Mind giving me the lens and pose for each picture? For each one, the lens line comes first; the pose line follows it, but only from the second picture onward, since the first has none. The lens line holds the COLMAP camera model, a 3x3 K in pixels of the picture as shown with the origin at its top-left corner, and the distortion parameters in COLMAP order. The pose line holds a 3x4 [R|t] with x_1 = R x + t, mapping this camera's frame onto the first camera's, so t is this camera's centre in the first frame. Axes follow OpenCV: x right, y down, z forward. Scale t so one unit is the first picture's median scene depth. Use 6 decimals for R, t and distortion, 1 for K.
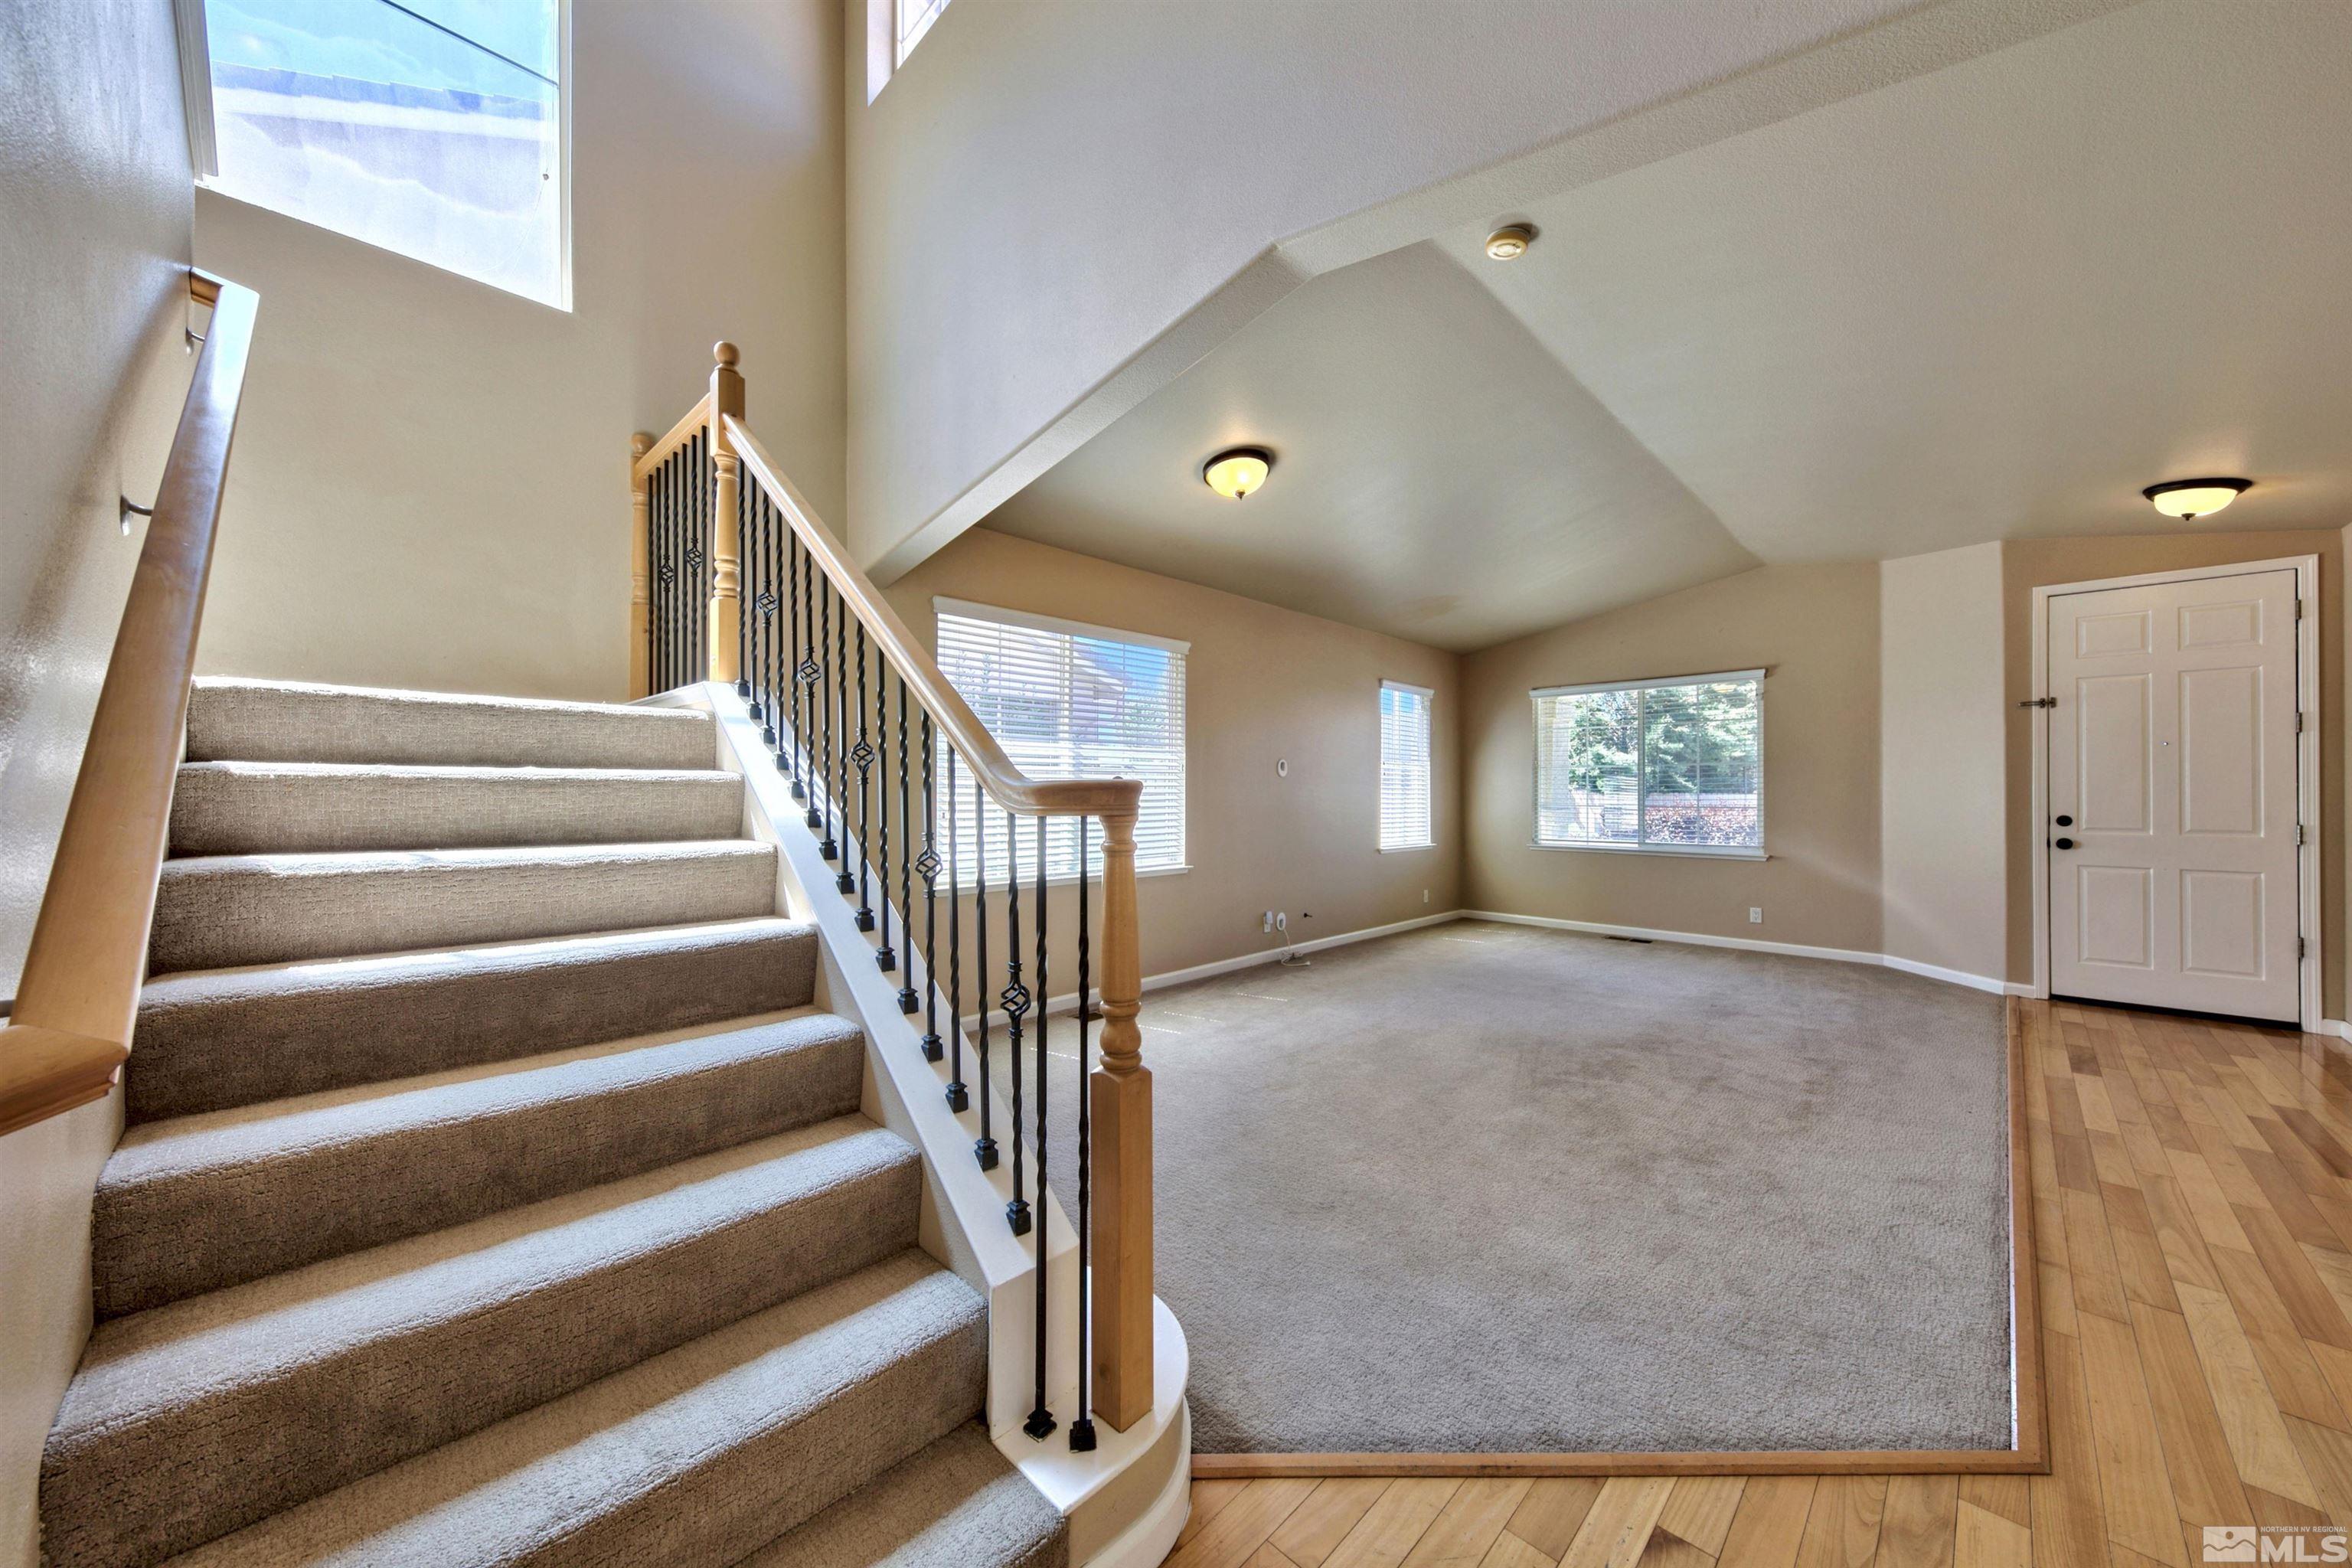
lens RADIAL K [[853.4, 0, 1191.4], [0, 853.4, 789.8], [0, 0, 1]] dist [0.004452, -0.000050]
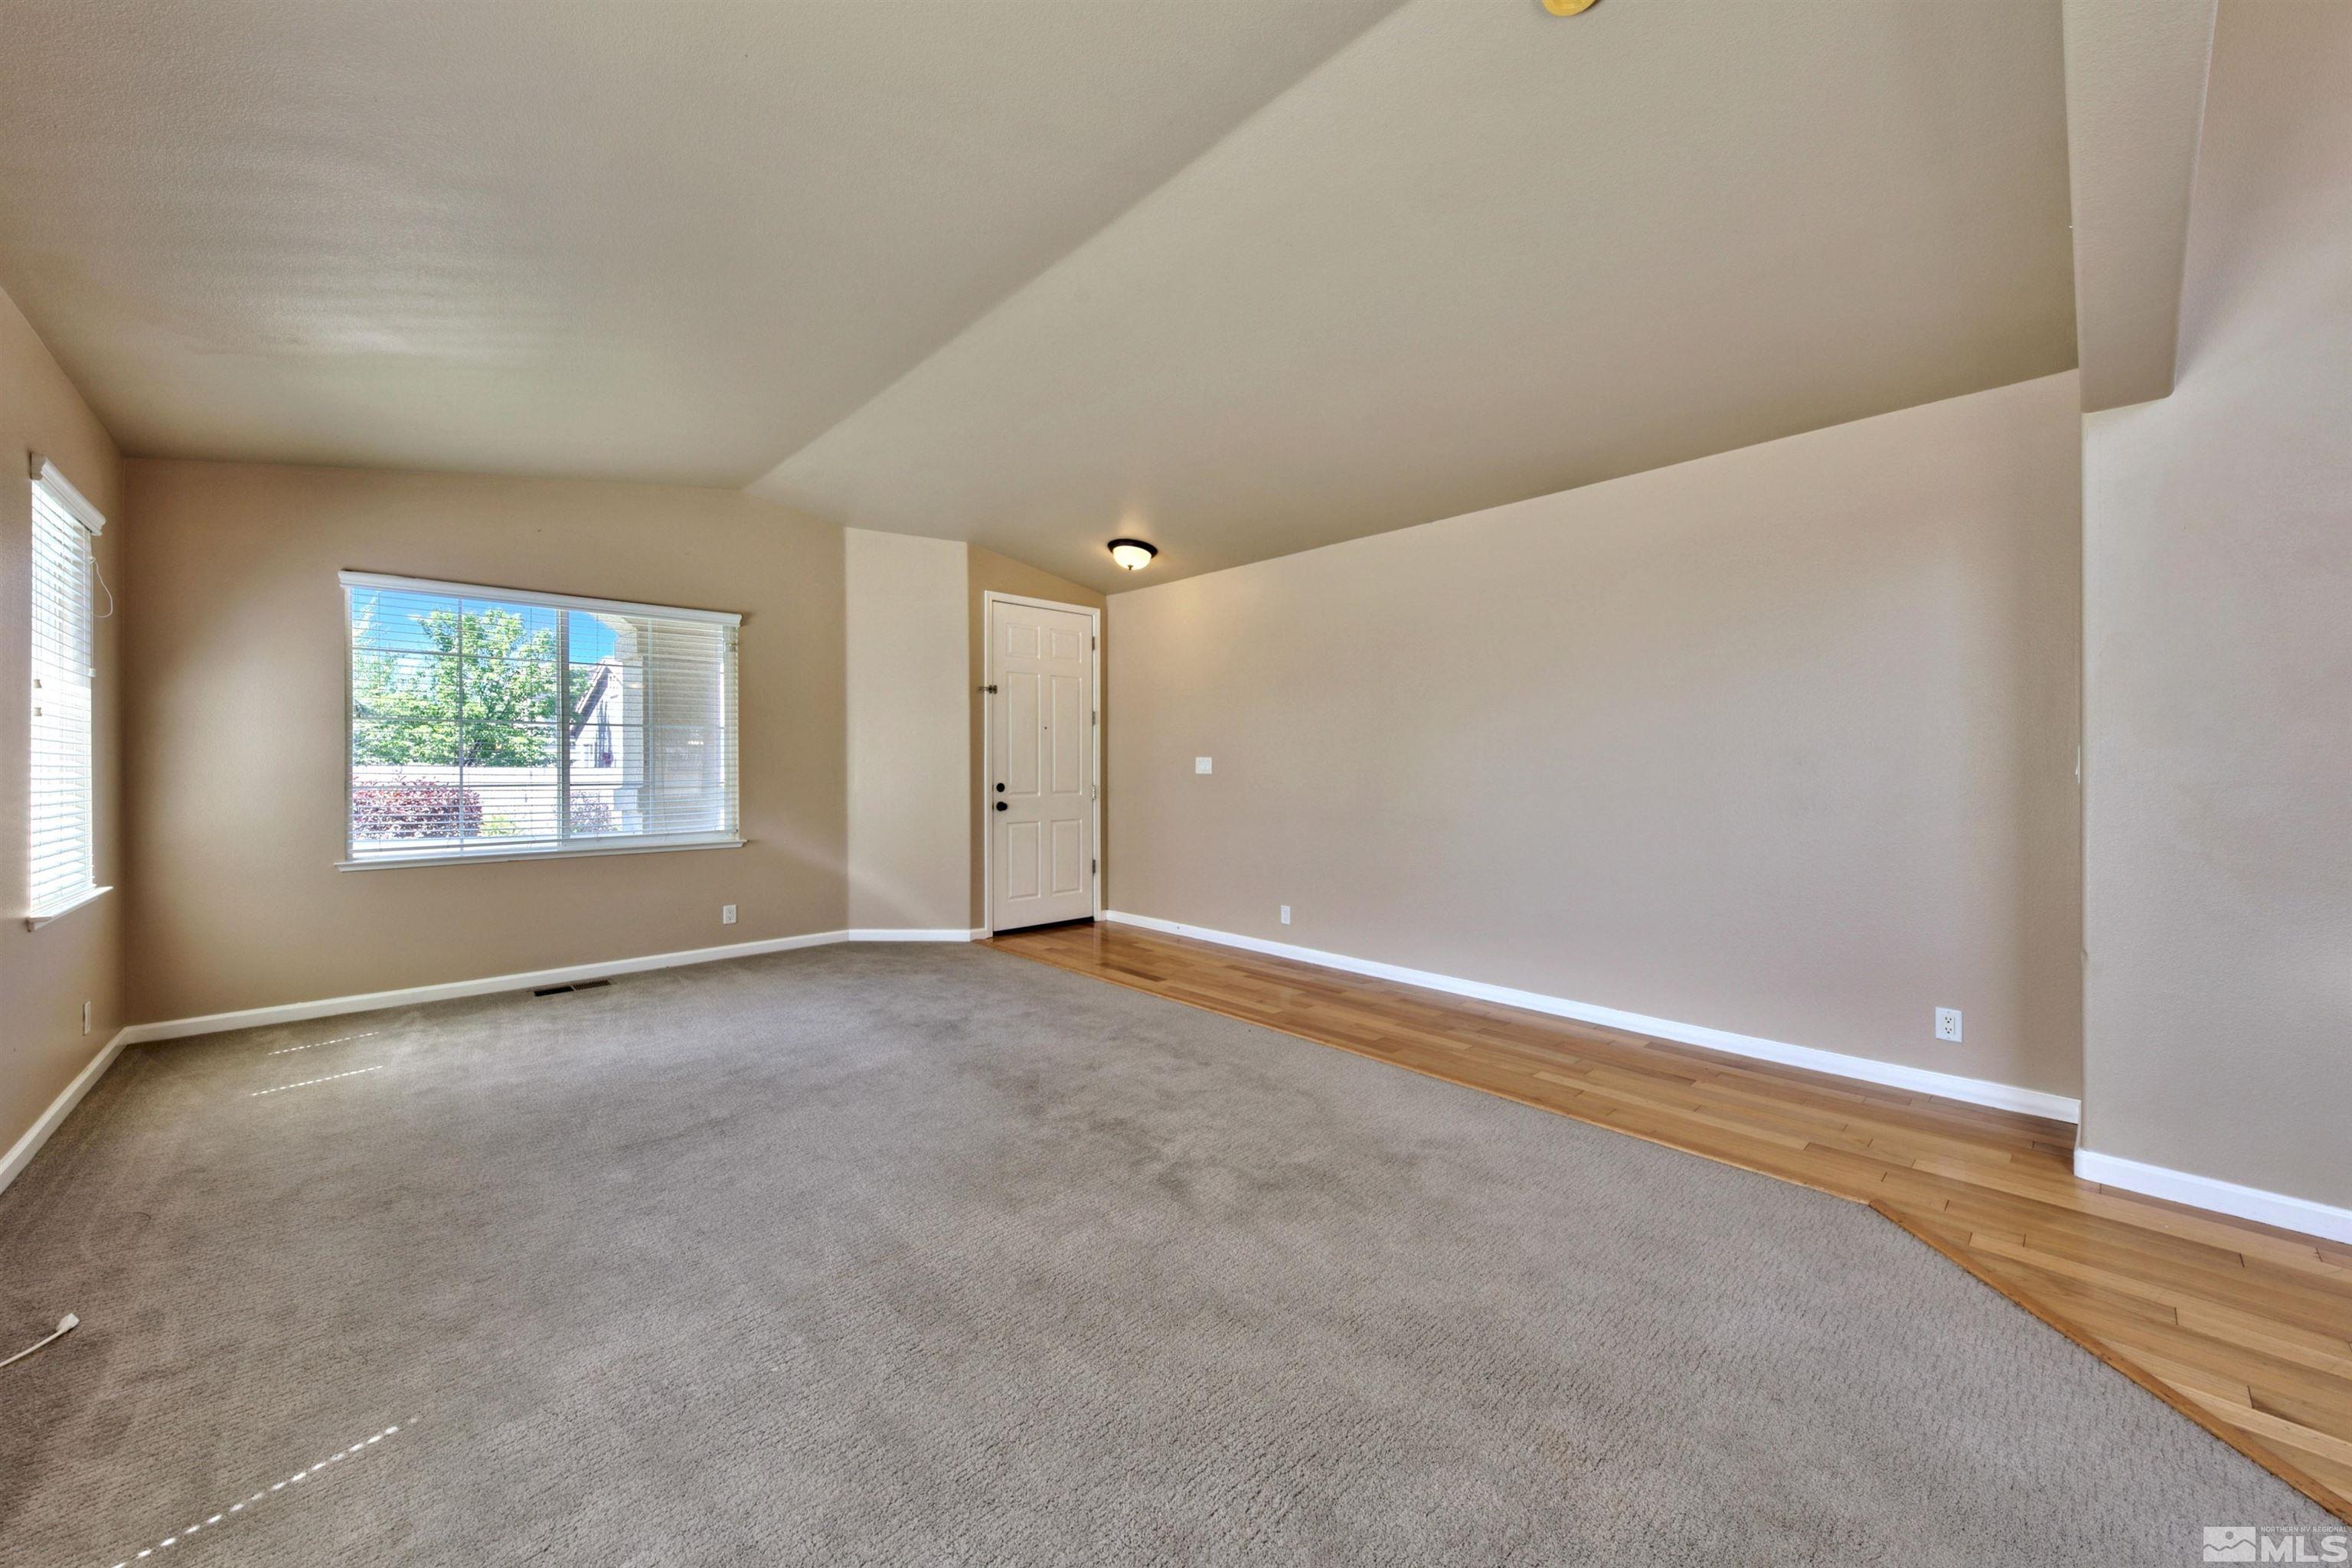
lens RADIAL K [[853.4, 0, 1185.1], [0, 853.4, 777.7], [0, 0, 1]] dist [0.004452, -0.000050]
pose [[0.038037, -0.011034, 0.999215, -0.182435], [-0.001082, 0.999938, 0.011083, 0.008368], [-0.999276, -0.001503, 0.038022, 0.701134]]
